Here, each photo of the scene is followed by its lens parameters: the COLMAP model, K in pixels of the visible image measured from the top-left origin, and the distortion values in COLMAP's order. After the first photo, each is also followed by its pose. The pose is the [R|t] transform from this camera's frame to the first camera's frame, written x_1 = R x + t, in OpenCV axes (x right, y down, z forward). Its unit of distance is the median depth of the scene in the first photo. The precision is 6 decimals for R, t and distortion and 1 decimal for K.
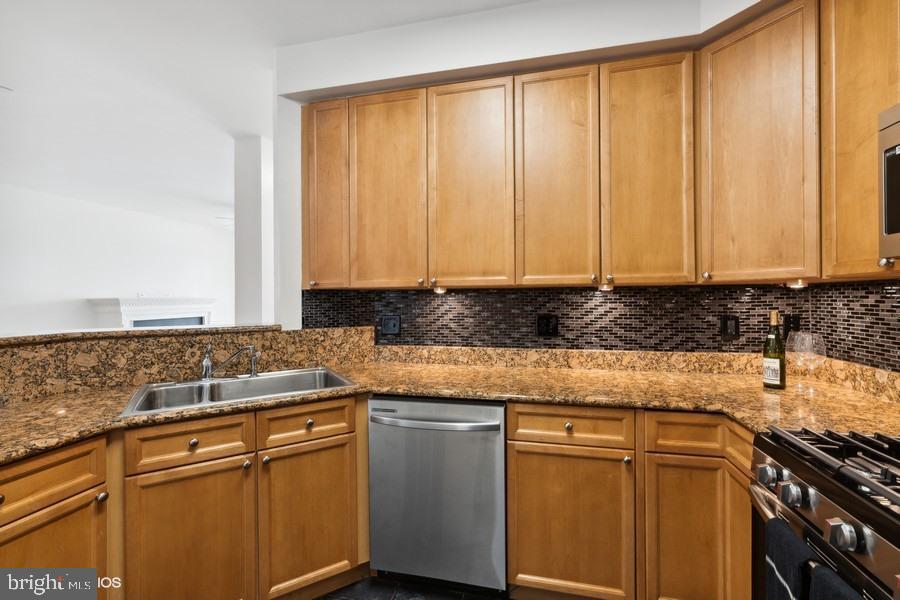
lens RADIAL K [[379.3, 0, 451.9], [0, 379.3, 300.6], [0, 0, 1]] dist [-0.001974, -0.000174]
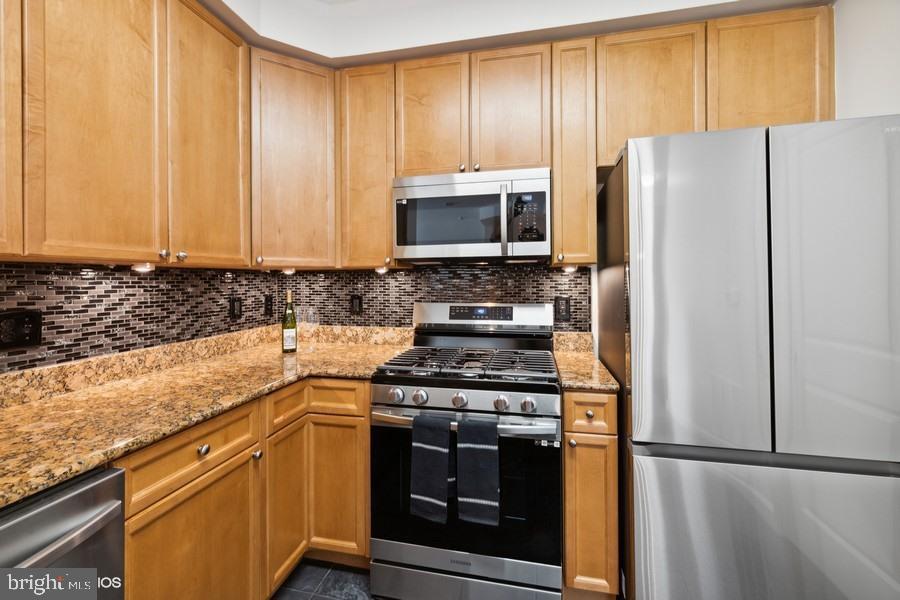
lens RADIAL K [[376.8, 0, 450.7], [0, 376.8, 279.1], [0, 0, 1]] dist [-0.000158, -0.000145]
pose [[-0.025472, 0.009470, 0.999631, -0.338948], [0.009116, 0.999916, -0.009240, 0.002496], [-0.999634, 0.008878, -0.025556, 0.390249]]
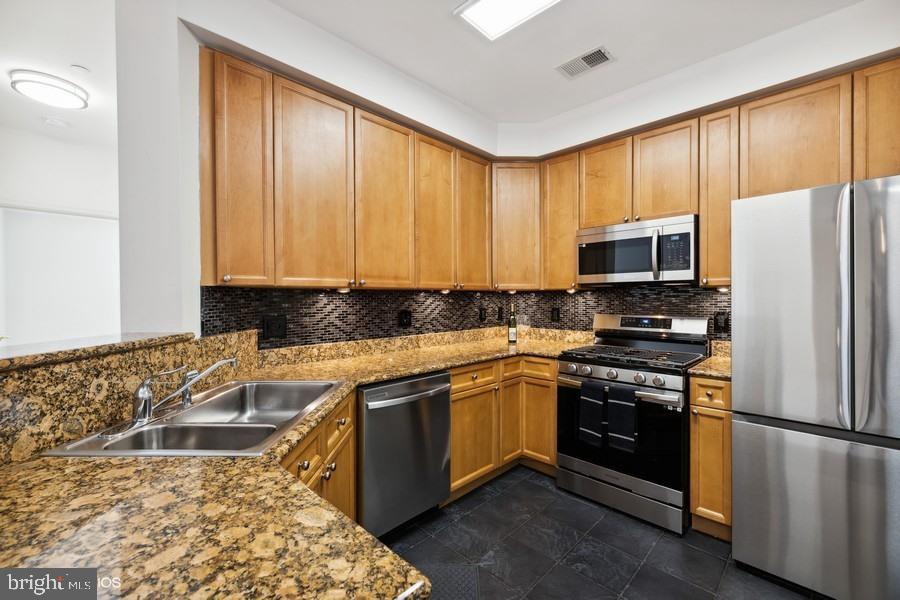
lens RADIAL K [[379.3, 0, 451.9], [0, 379.3, 300.6], [0, 0, 1]] dist [-0.001974, -0.000174]
pose [[0.515173, -0.002643, 0.857082, -0.843313], [0.002423, 0.999996, 0.001628, 0.001384], [-0.857083, 0.001238, 0.515178, 0.182840]]
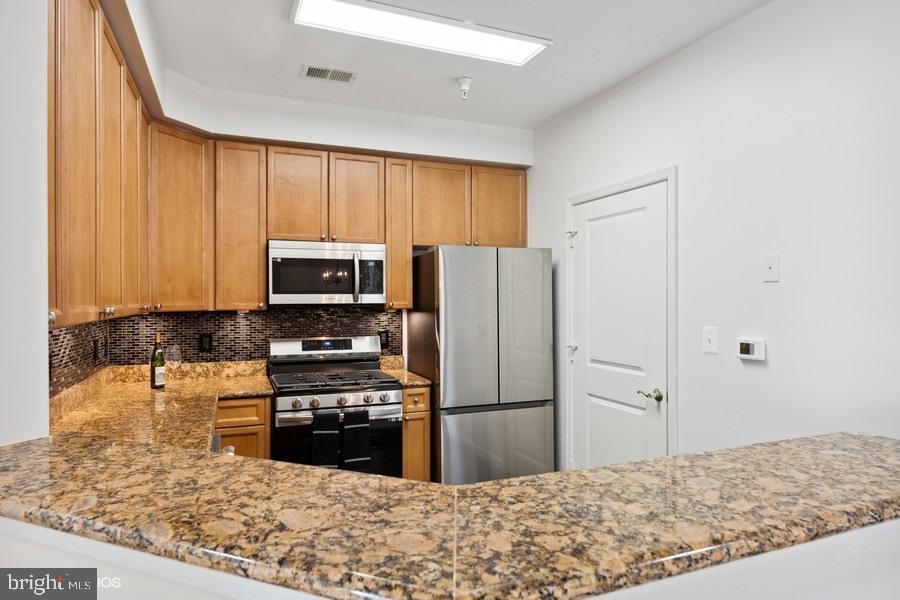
lens RADIAL K [[543.4, 0, 450.0], [0, 543.4, 300.0], [0, 0, 1]] dist [-0.001369, -0.000404]
pose [[-0.582688, 0.009064, 0.812646, -1.096954], [0.007961, 0.999953, -0.005445, -0.056067], [-0.812657, 0.003297, -0.582733, 1.024232]]
